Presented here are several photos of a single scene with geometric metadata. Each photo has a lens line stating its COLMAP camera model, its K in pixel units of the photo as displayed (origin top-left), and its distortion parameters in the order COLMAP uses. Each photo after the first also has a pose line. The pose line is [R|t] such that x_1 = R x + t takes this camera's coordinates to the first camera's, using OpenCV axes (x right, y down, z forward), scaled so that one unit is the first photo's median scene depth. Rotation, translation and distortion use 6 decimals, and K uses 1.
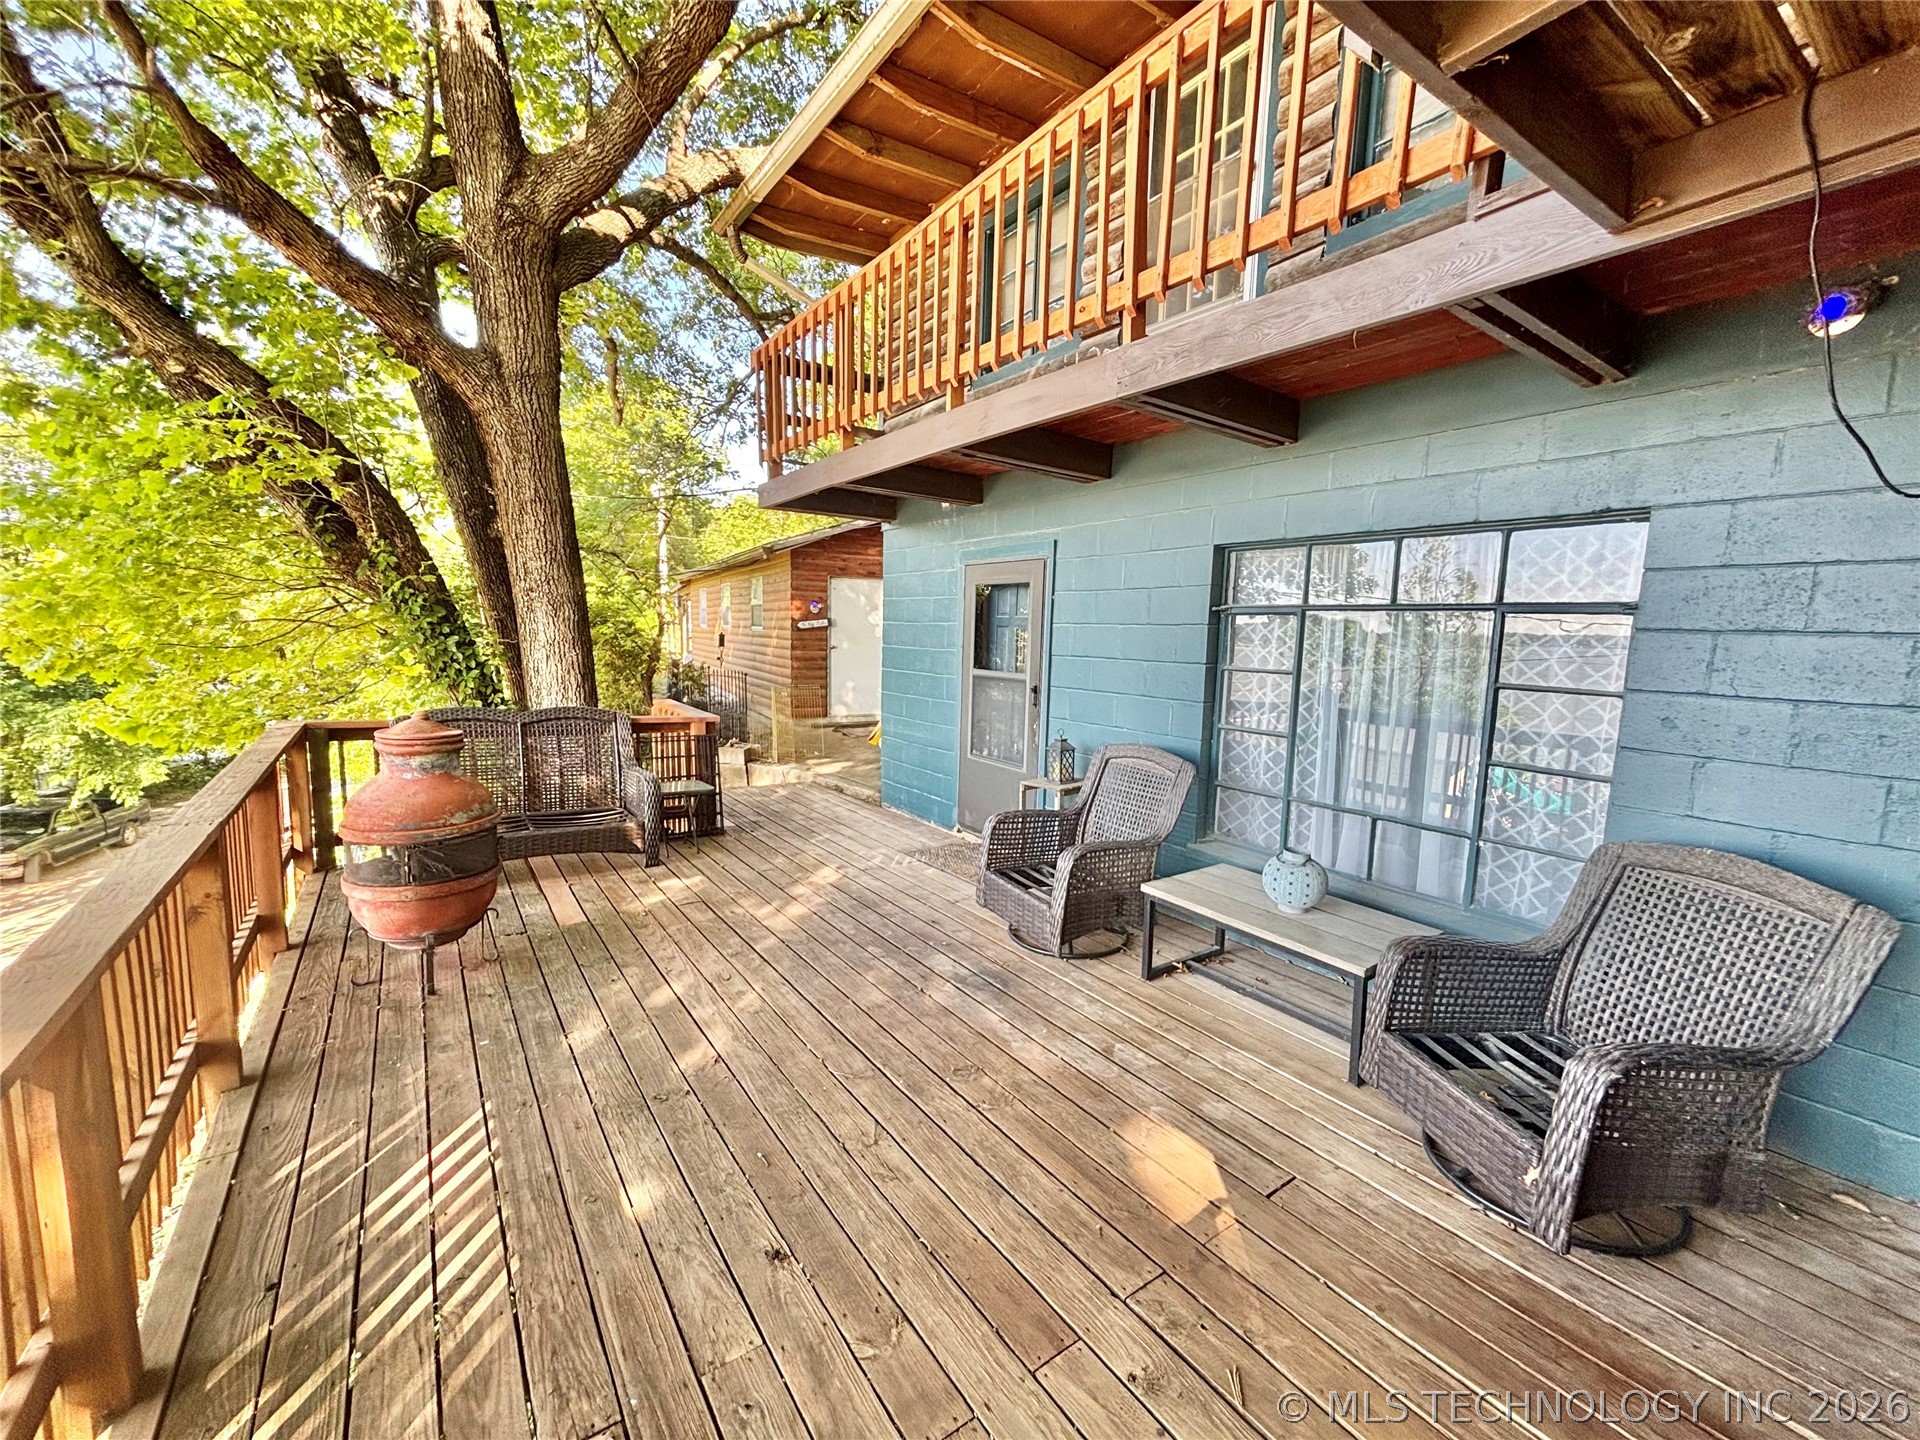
lens RADIAL K [[773.0, 0, 960.0], [0, 773.0, 720.0], [0, 0, 1]] dist [-0.000738, -0.000253]
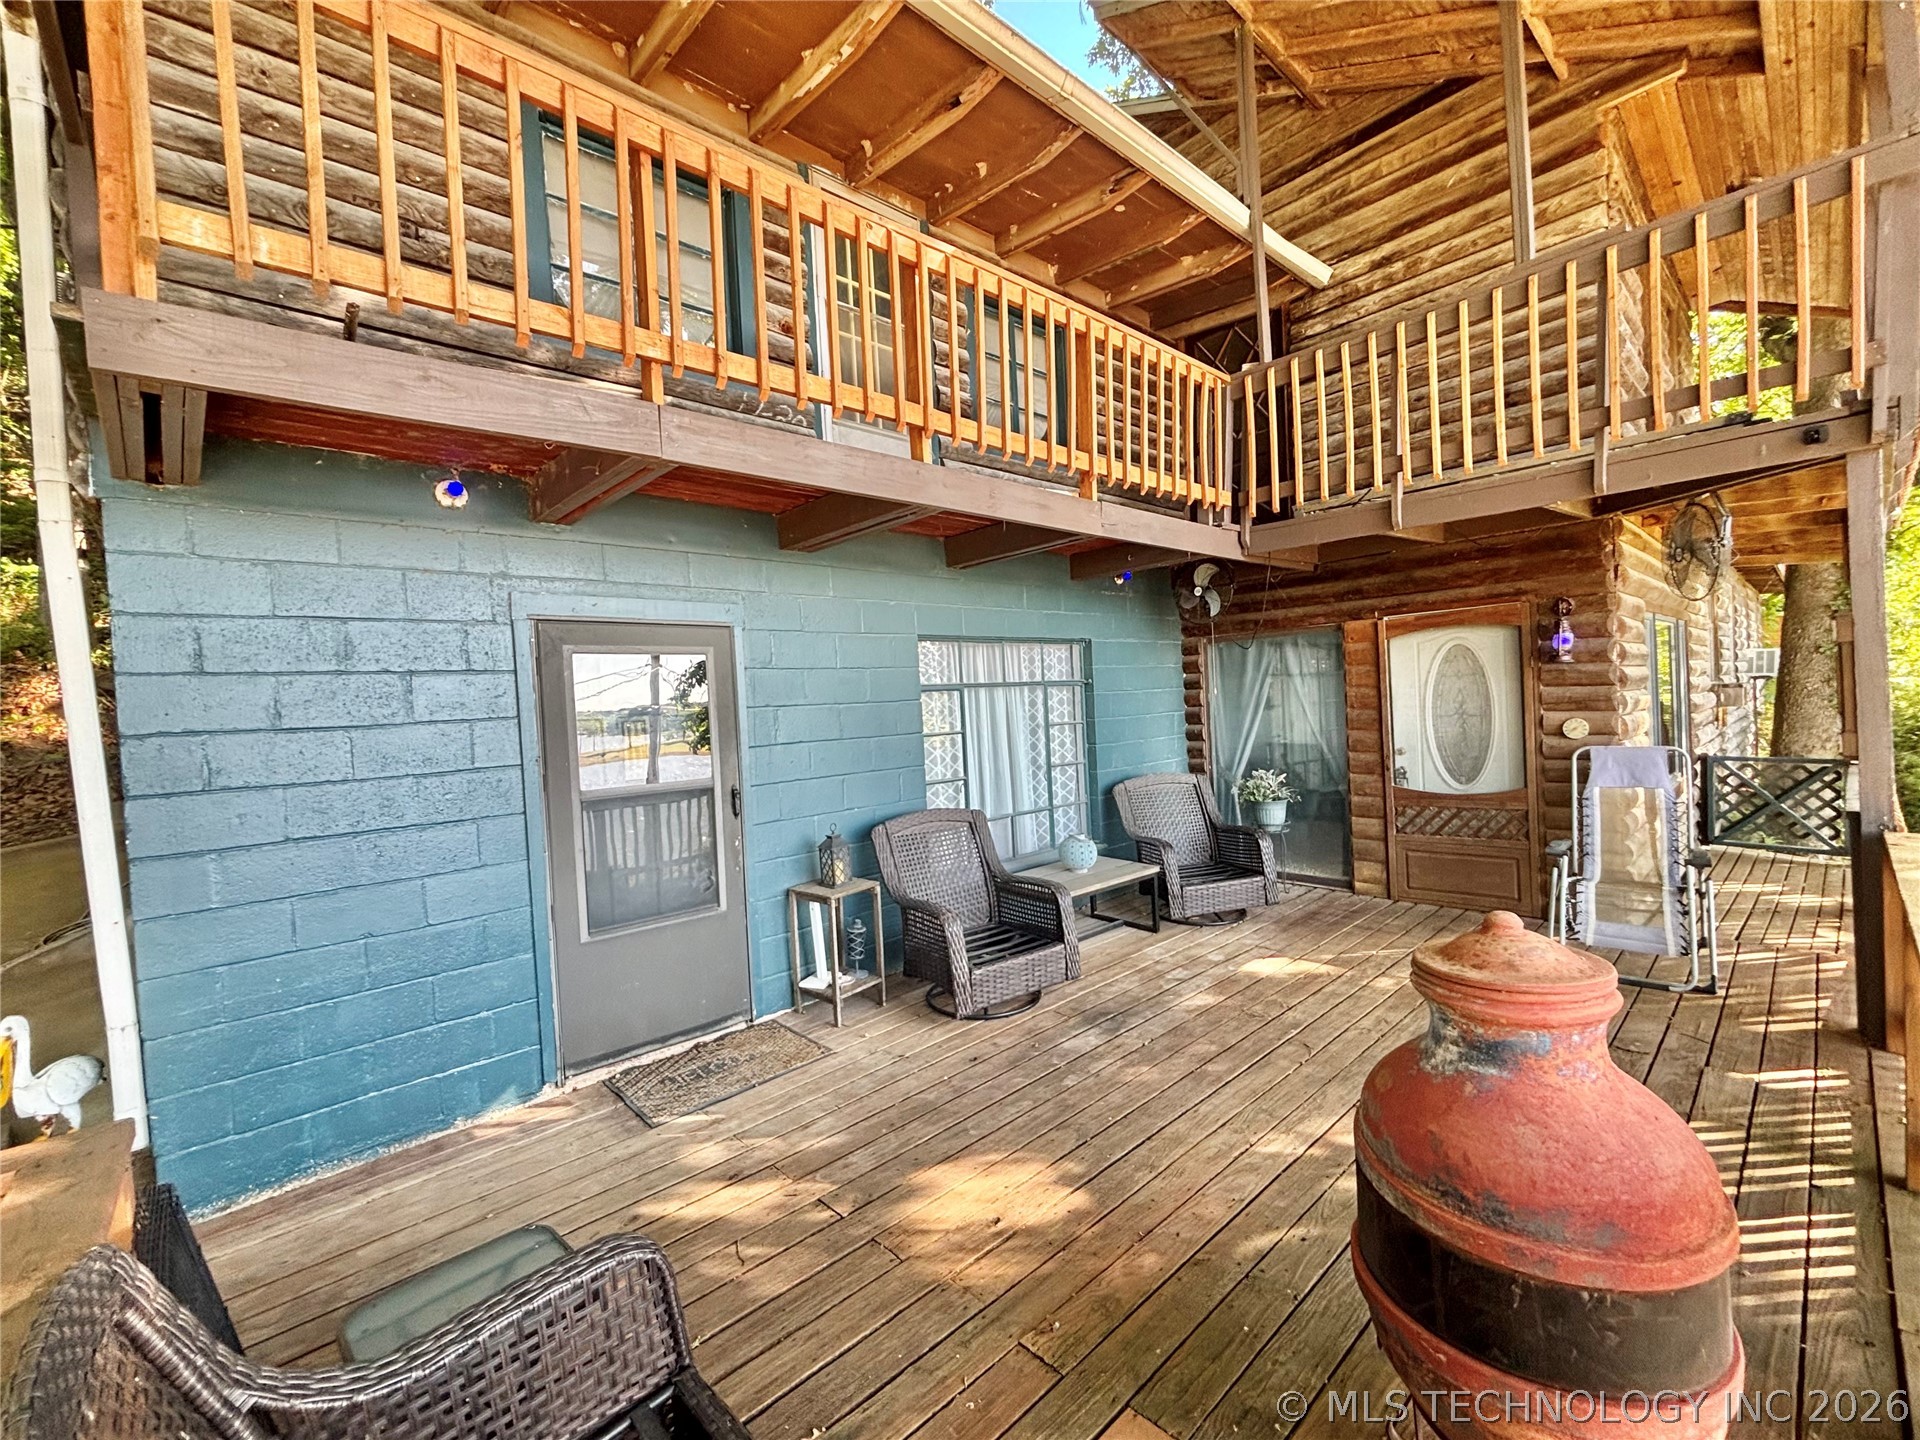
lens RADIAL K [[792.3, 0, 960.0], [0, 792.3, 720.0], [0, 0, 1]] dist [-0.000547, -0.000050]
pose [[-0.126901, -0.043349, 0.990968, -1.073635], [0.159901, 0.985084, 0.063568, -0.194716], [-0.978942, 0.166523, -0.118076, 1.310020]]
